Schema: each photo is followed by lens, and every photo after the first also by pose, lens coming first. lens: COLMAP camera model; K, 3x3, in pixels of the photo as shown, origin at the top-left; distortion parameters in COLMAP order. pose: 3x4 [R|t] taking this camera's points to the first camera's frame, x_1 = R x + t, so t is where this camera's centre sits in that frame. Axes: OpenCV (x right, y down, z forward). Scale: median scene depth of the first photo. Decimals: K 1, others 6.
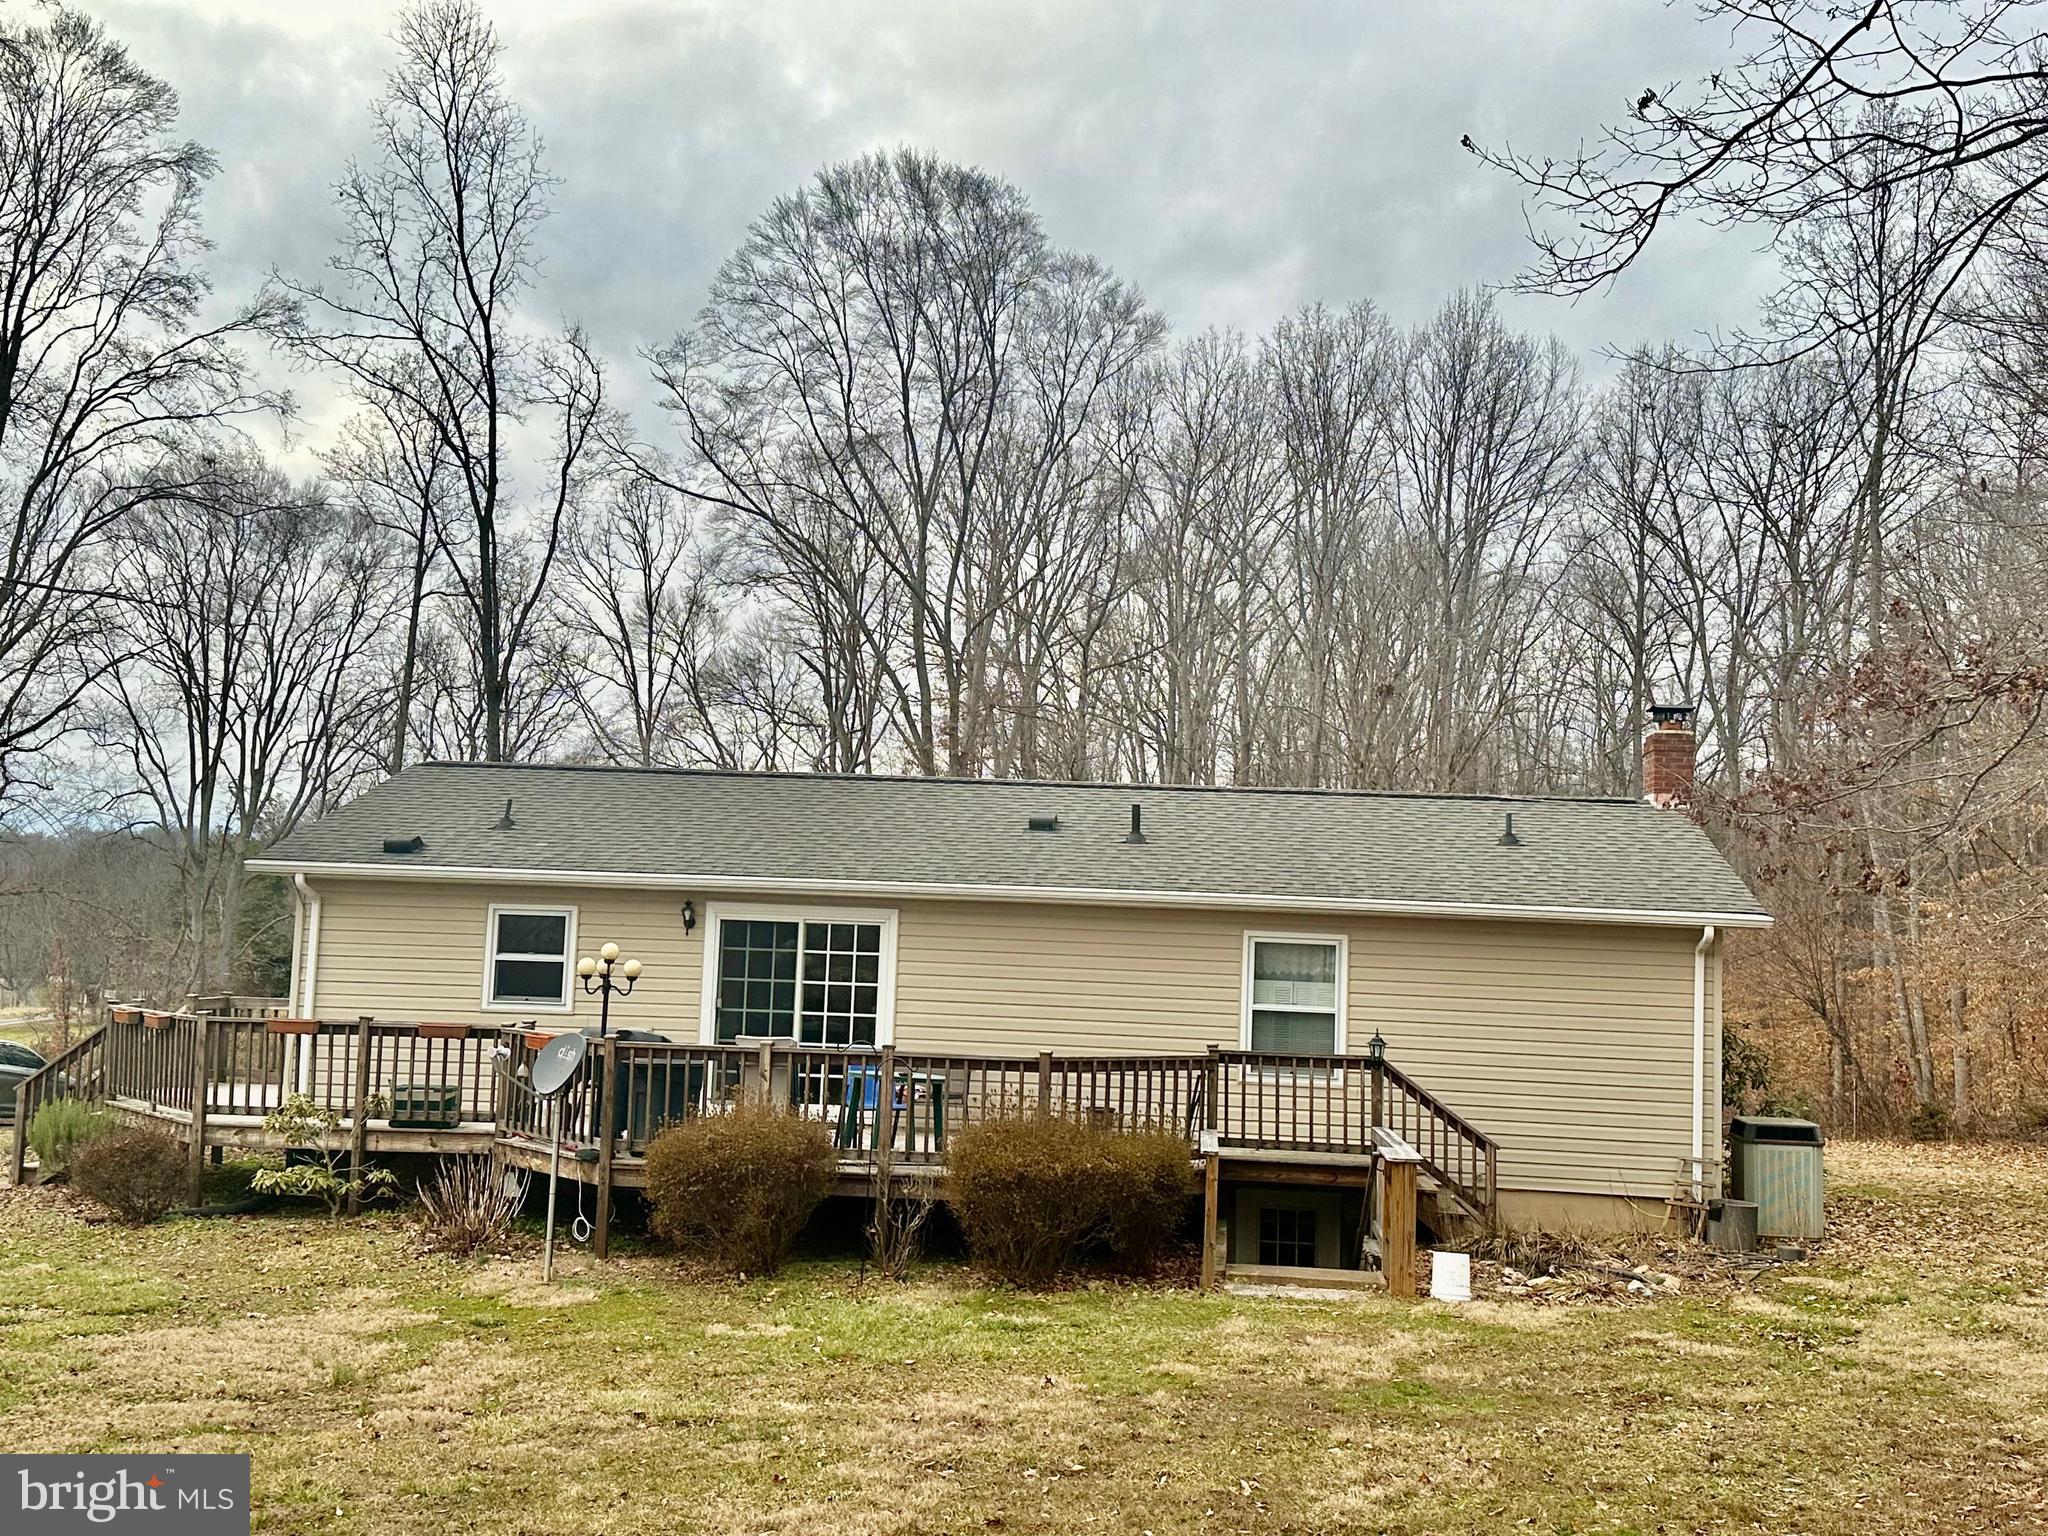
lens RADIAL K [[2097.8, 0, 1038.7], [0, 2097.8, 759.3], [0, 0, 1]] dist [0.113263, 0.000000]
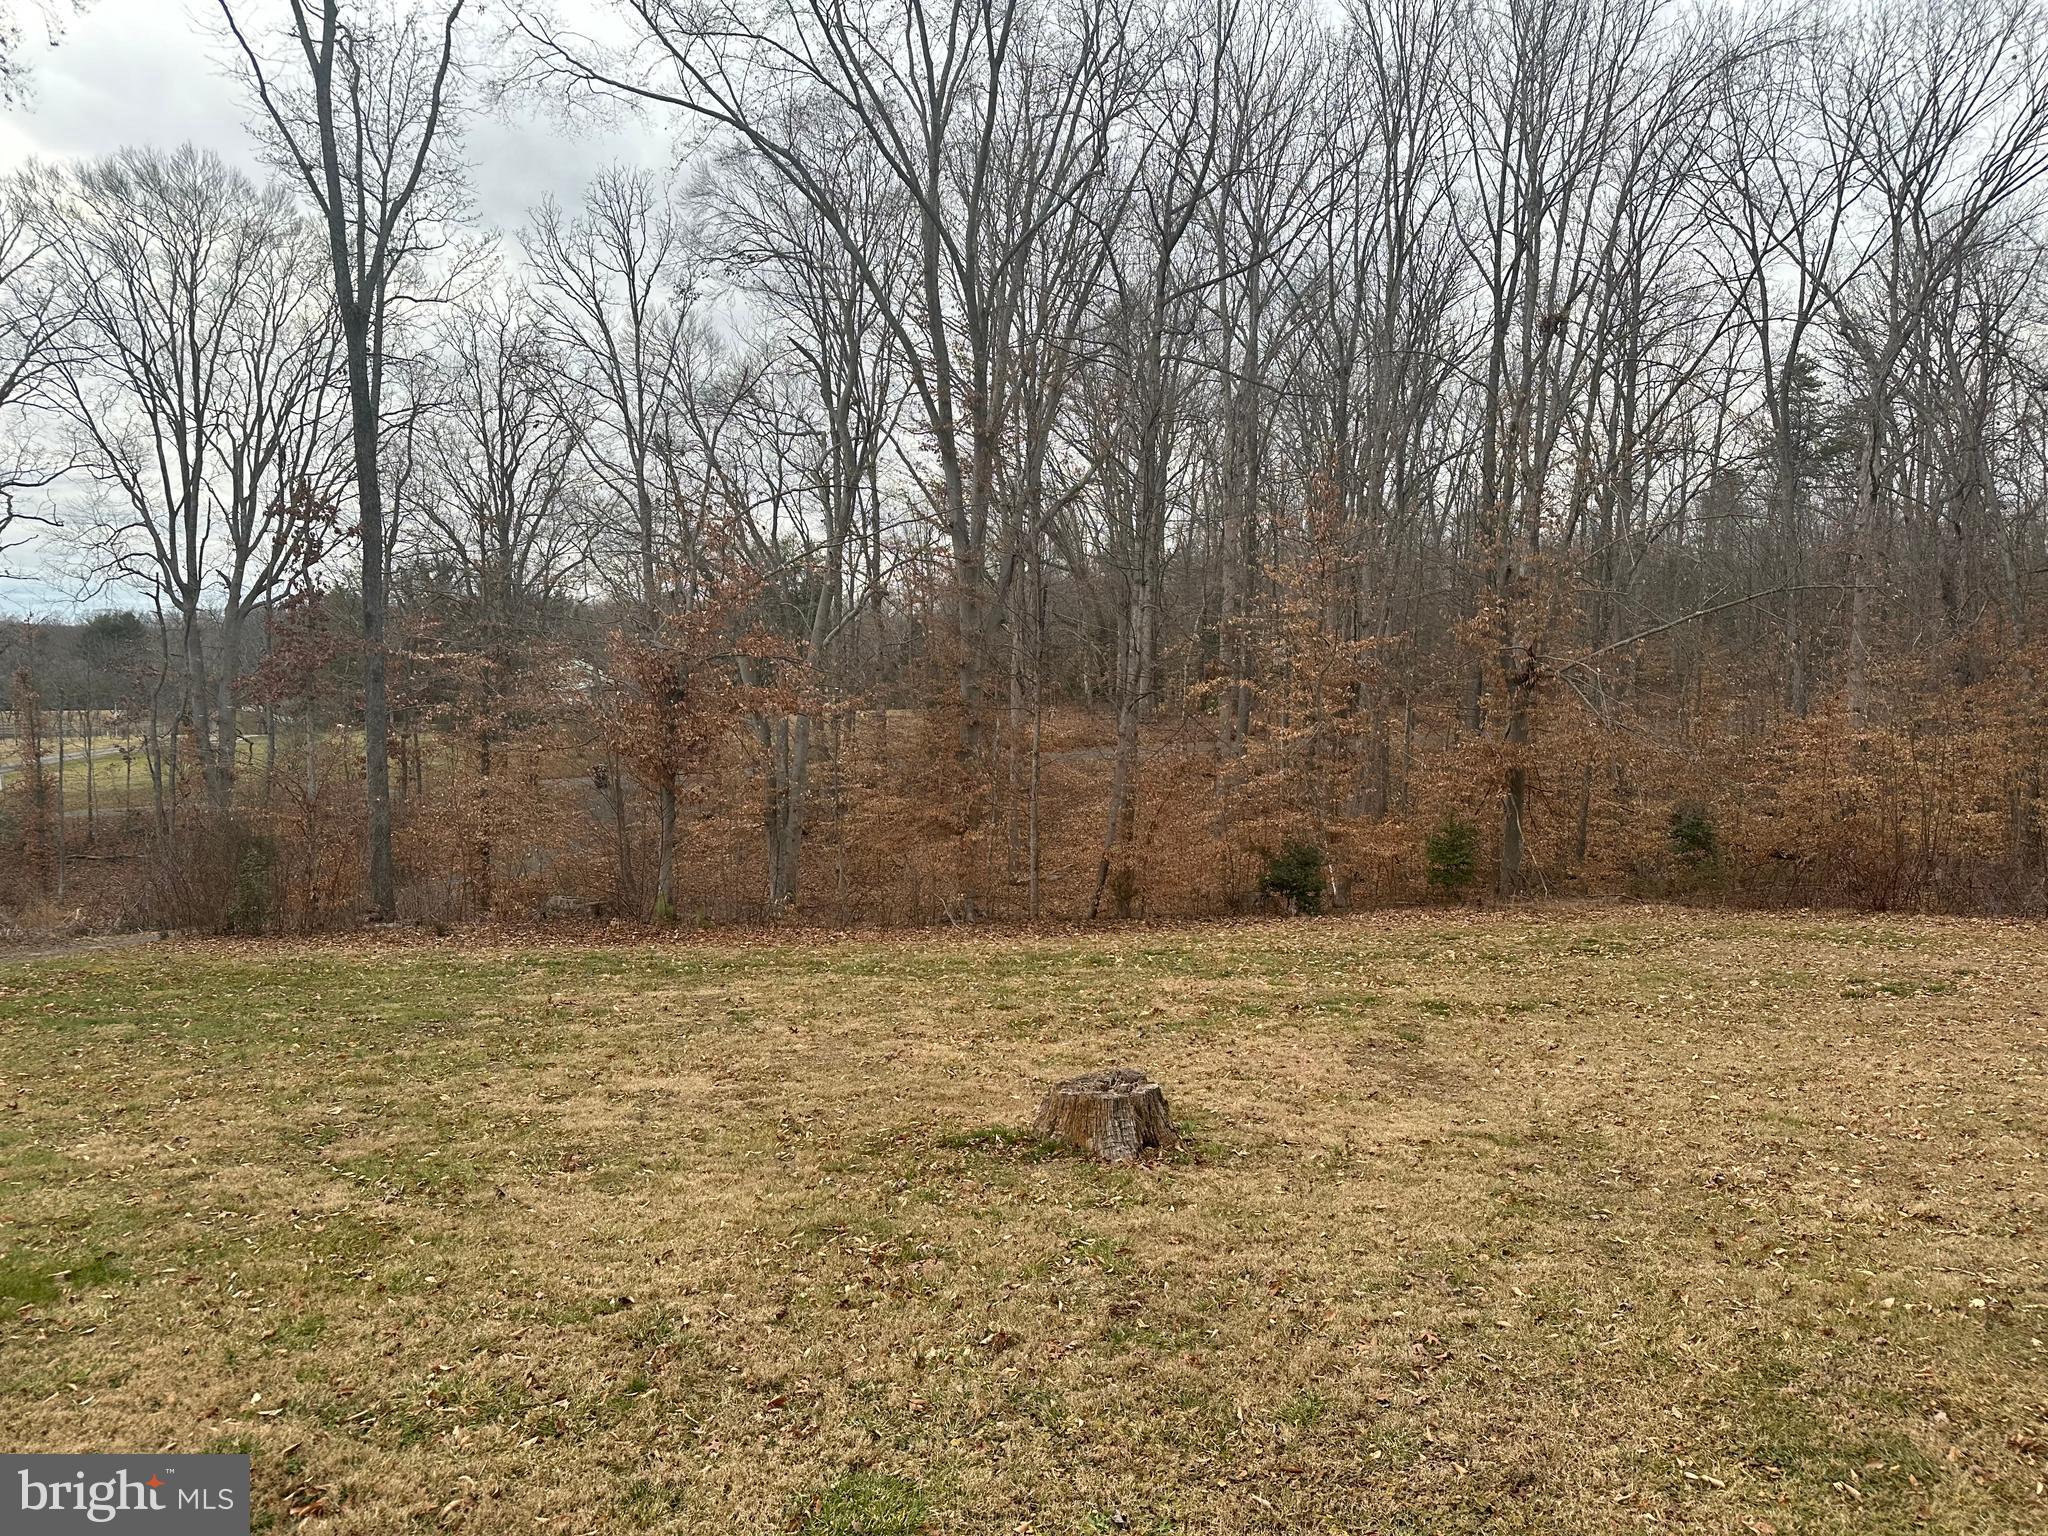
lens RADIAL K [[1425.5, 0, 1023.2], [0, 1425.5, 771.6], [0, 0, 1]] dist [0.000519, -0.003227]
pose [[0.999641, -0.016248, 0.021294, -0.117348], [0.012826, 0.988300, 0.151983, 0.139370], [-0.023514, -0.151655, 0.988154, 1.371995]]
